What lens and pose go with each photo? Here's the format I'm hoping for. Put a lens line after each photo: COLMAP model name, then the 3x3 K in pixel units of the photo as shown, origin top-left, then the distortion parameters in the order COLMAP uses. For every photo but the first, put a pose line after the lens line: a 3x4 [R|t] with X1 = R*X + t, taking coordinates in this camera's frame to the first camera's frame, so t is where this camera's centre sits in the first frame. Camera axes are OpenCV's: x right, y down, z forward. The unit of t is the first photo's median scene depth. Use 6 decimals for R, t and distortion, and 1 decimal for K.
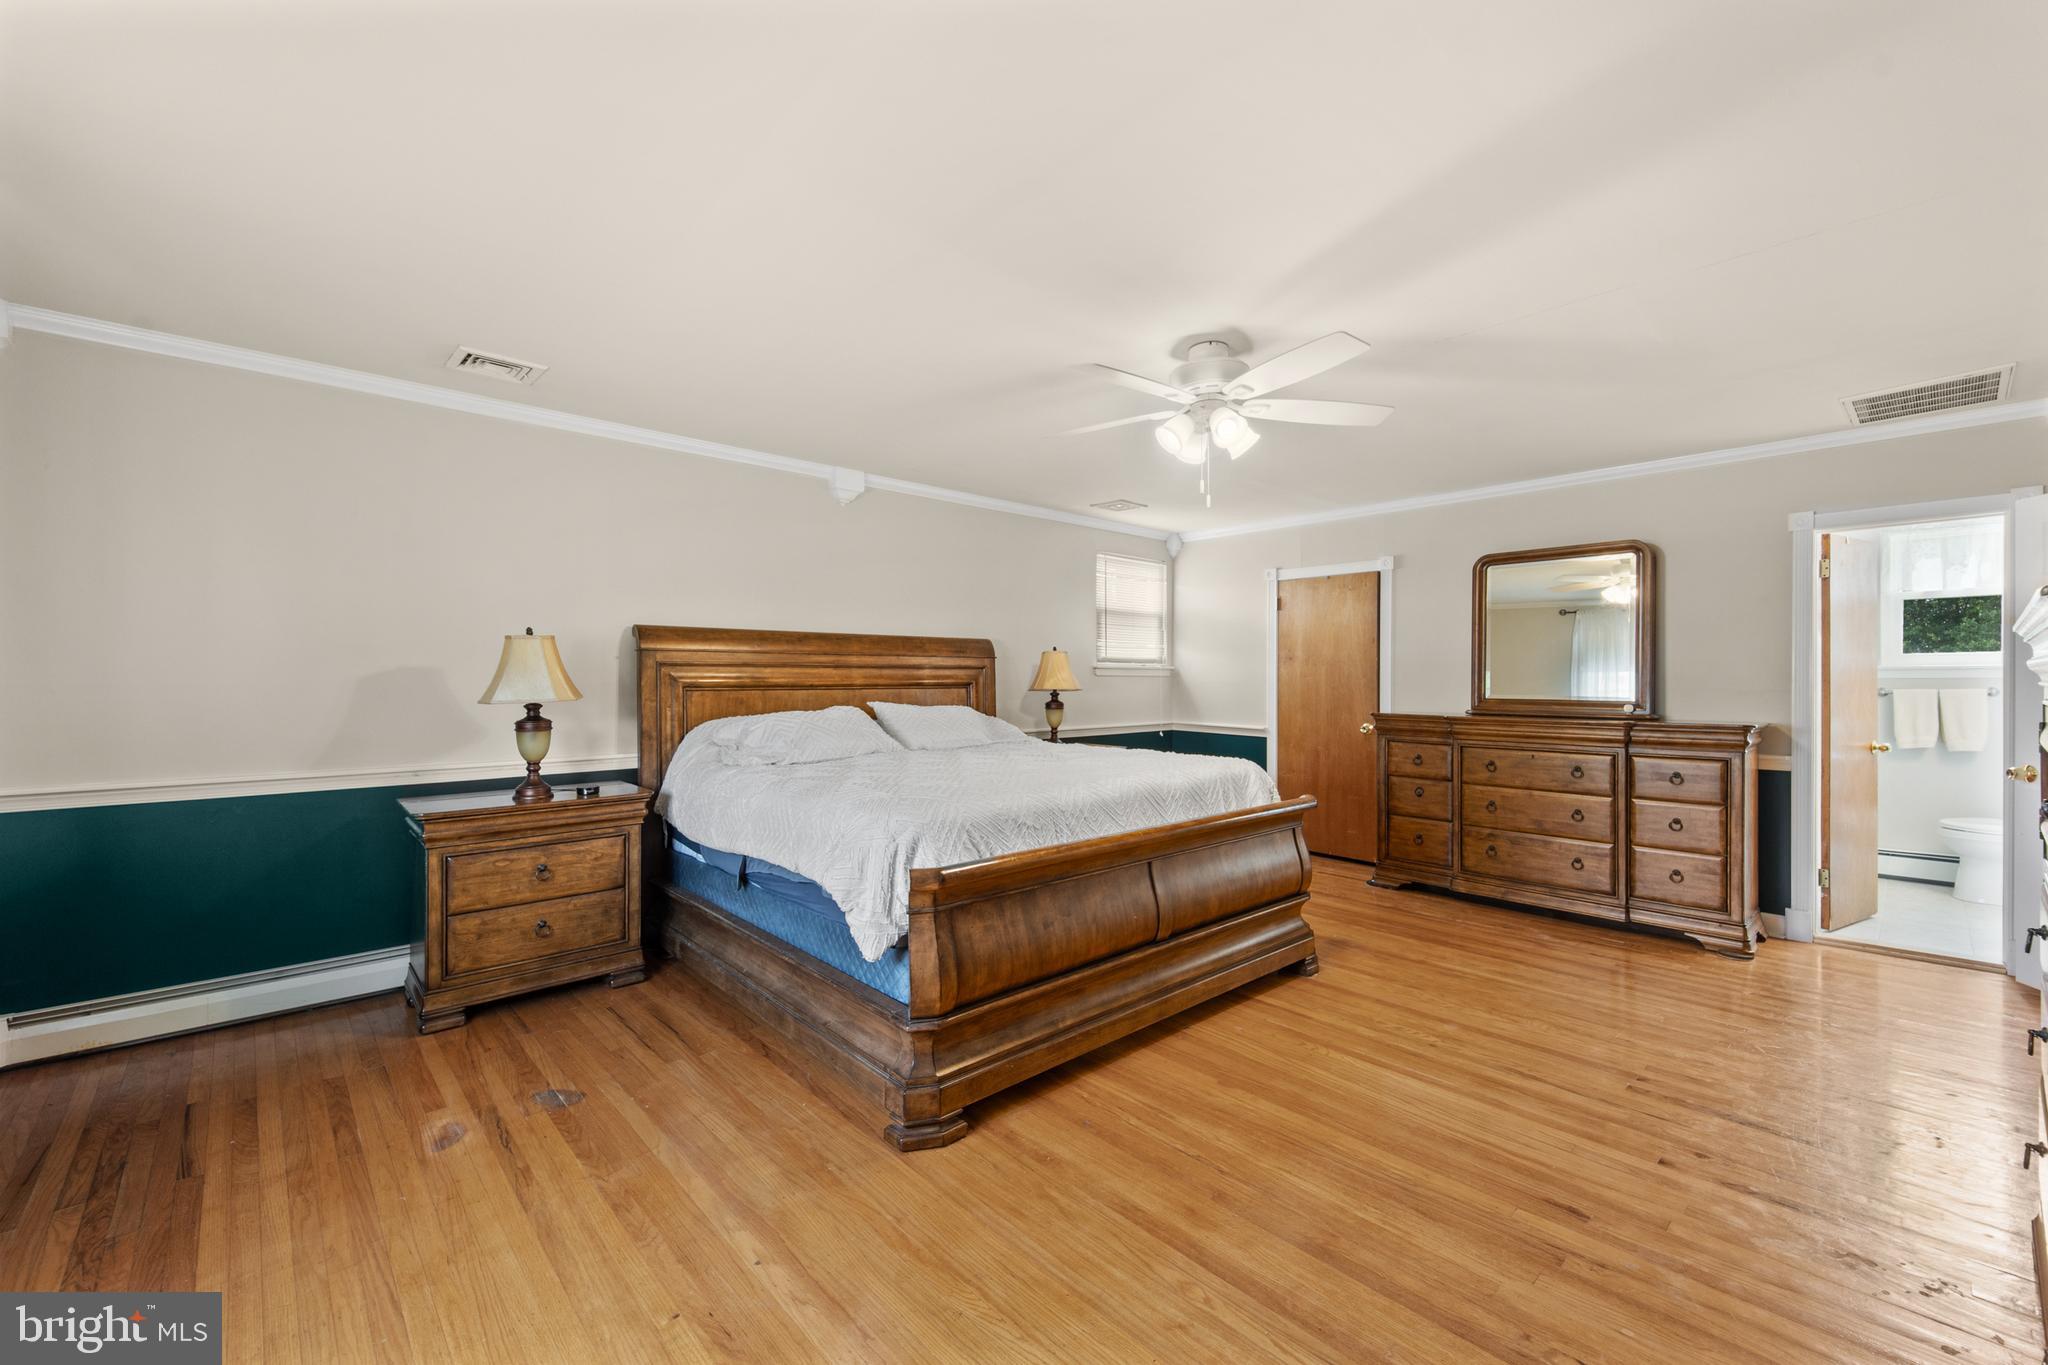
lens RADIAL K [[838.7, 0, 1028.4], [0, 838.7, 672.6], [0, 0, 1]] dist [-0.002186, -0.000287]
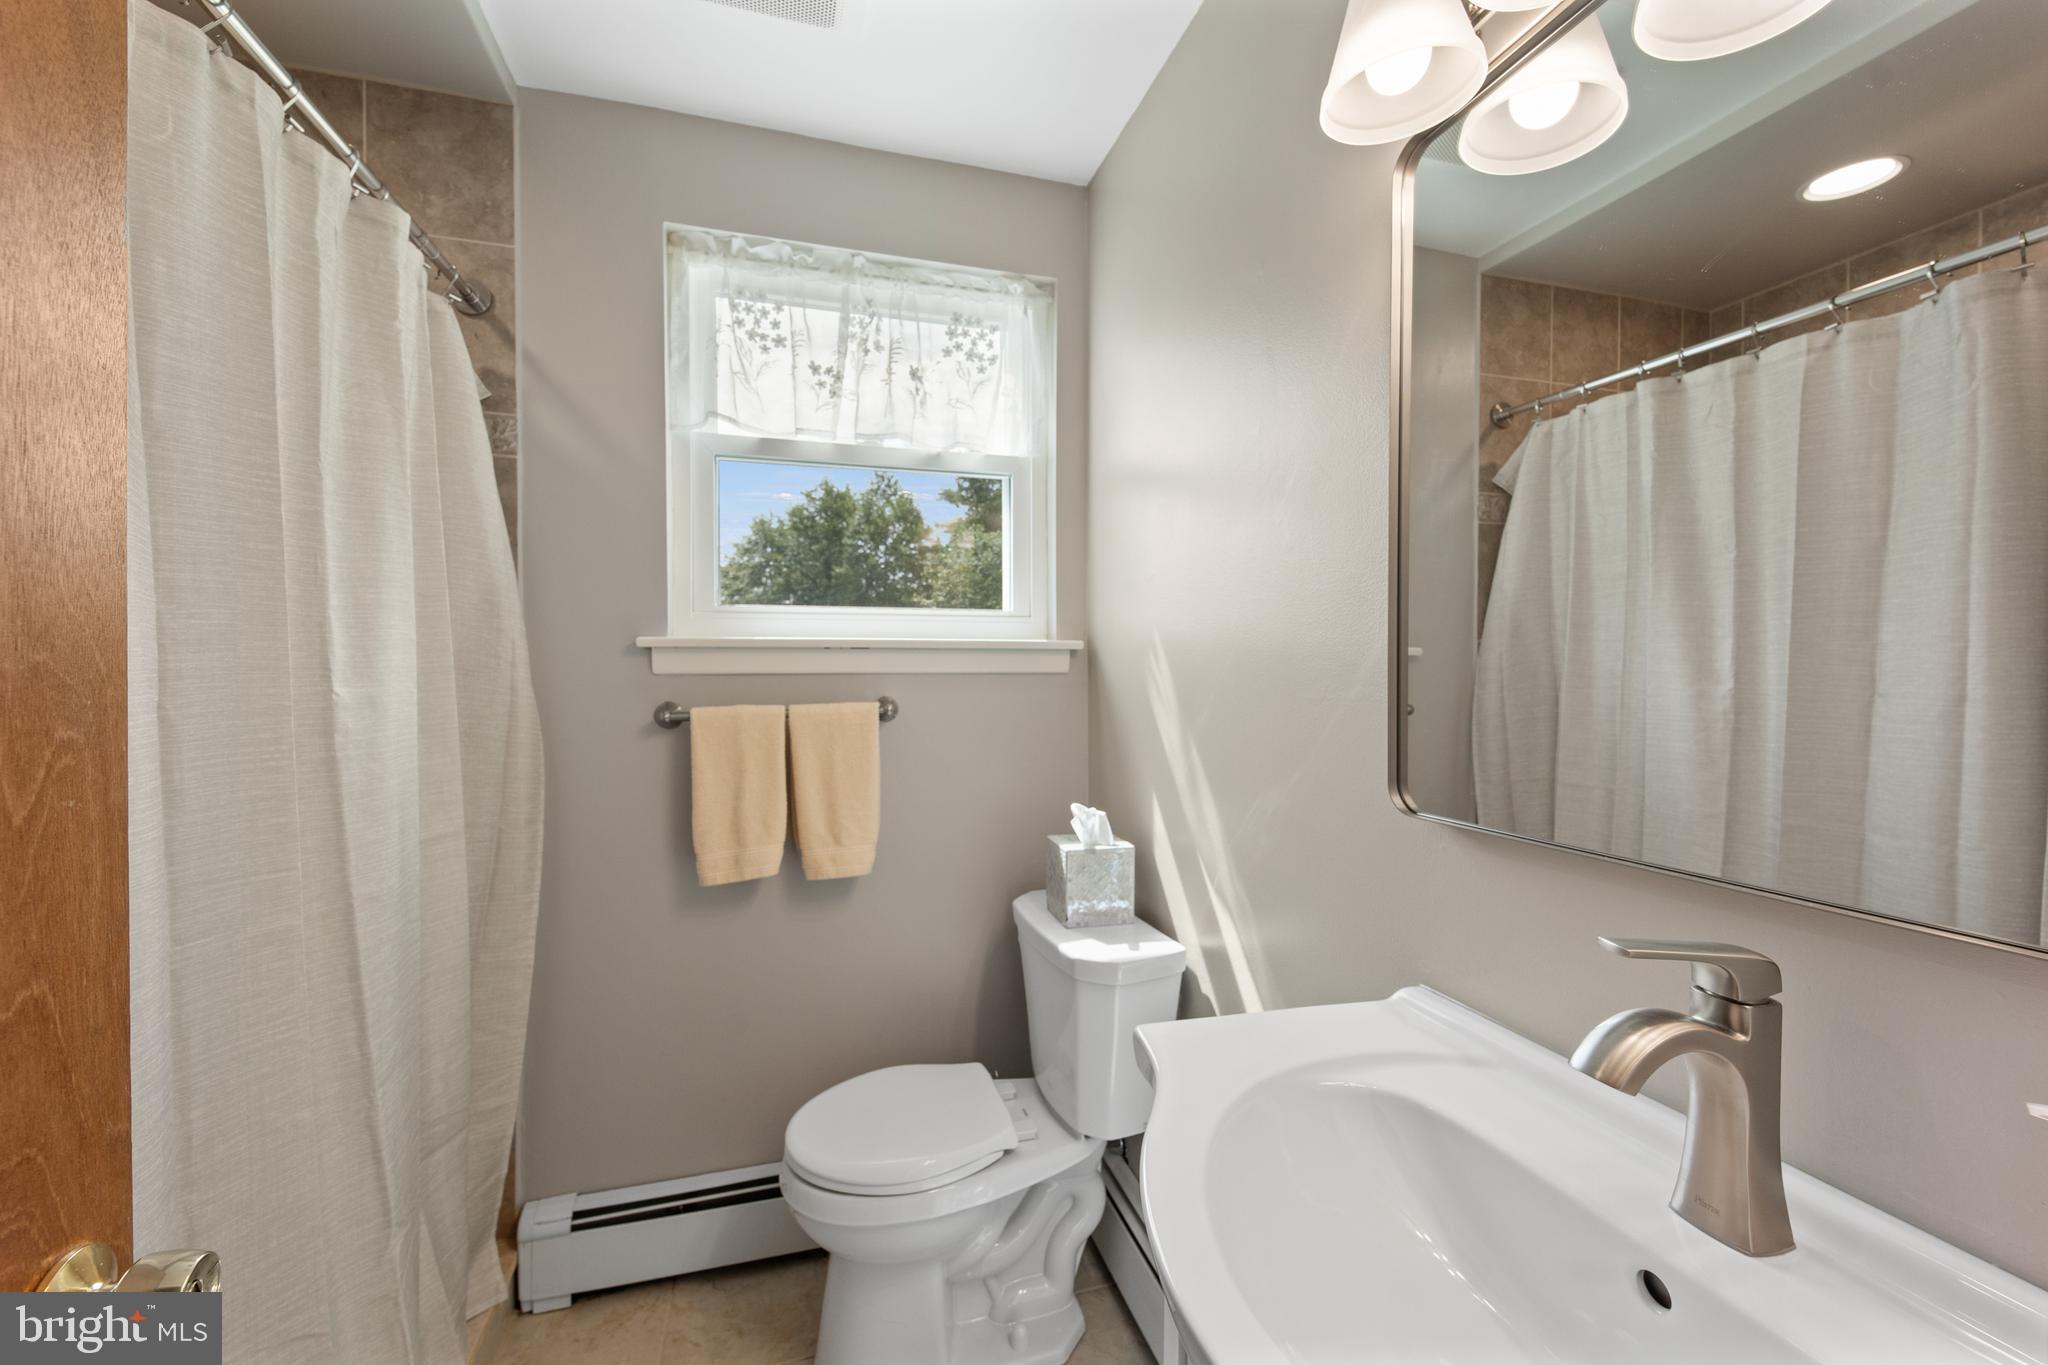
lens RADIAL K [[838.7, 0, 1029.4], [0, 838.7, 679.7], [0, 0, 1]] dist [-0.002186, -0.000287]
pose [[0.445927, -0.014350, 0.894954, 0.808836], [-0.005595, 0.999807, 0.018819, 0.002067], [-0.895052, -0.013399, 0.445761, 0.742955]]
